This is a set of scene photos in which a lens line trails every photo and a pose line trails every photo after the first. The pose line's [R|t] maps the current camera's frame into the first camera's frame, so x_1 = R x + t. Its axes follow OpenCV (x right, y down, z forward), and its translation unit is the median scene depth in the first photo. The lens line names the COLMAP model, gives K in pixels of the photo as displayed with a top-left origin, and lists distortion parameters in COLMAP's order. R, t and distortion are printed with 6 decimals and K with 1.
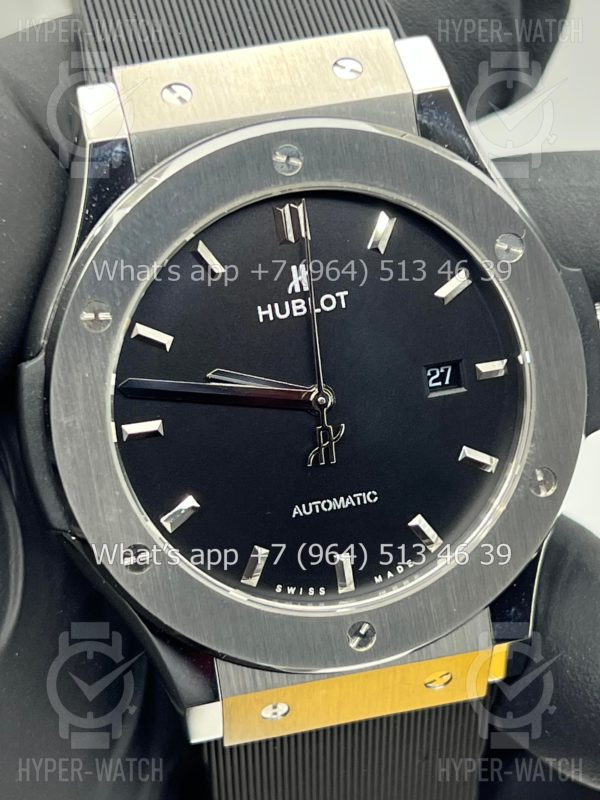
lens RADIAL K [[1904.7, 0, 300.0], [0, 1904.7, 400.0], [0, 0, 1]] dist [0.322192, -0.499552]
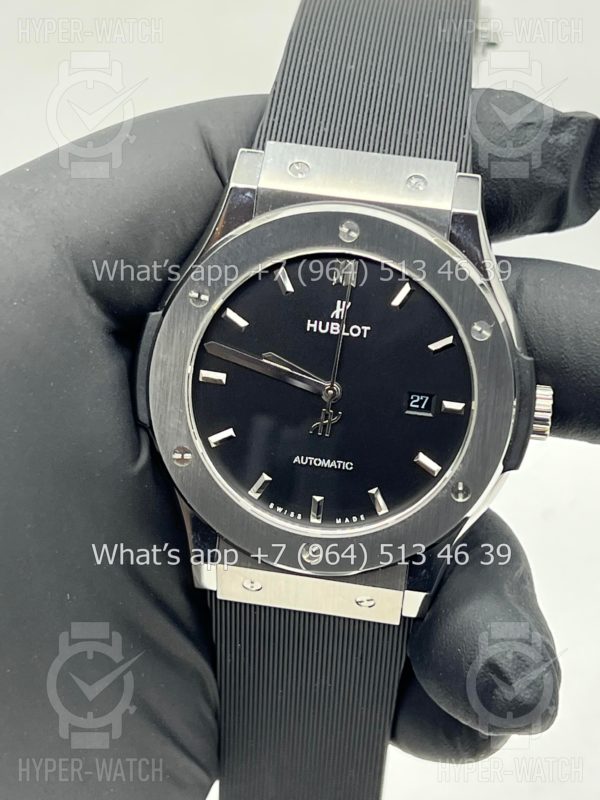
lens RADIAL K [[1904.7, 0, 300.0], [0, 1904.7, 400.0], [0, 0, 1]] dist [0.322192, -0.499552]
pose [[0.928286, 0.293248, -0.228672, 0.329608], [-0.288773, 0.955897, 0.053578, -0.066950], [0.234299, 0.016299, 0.972028, -0.447393]]
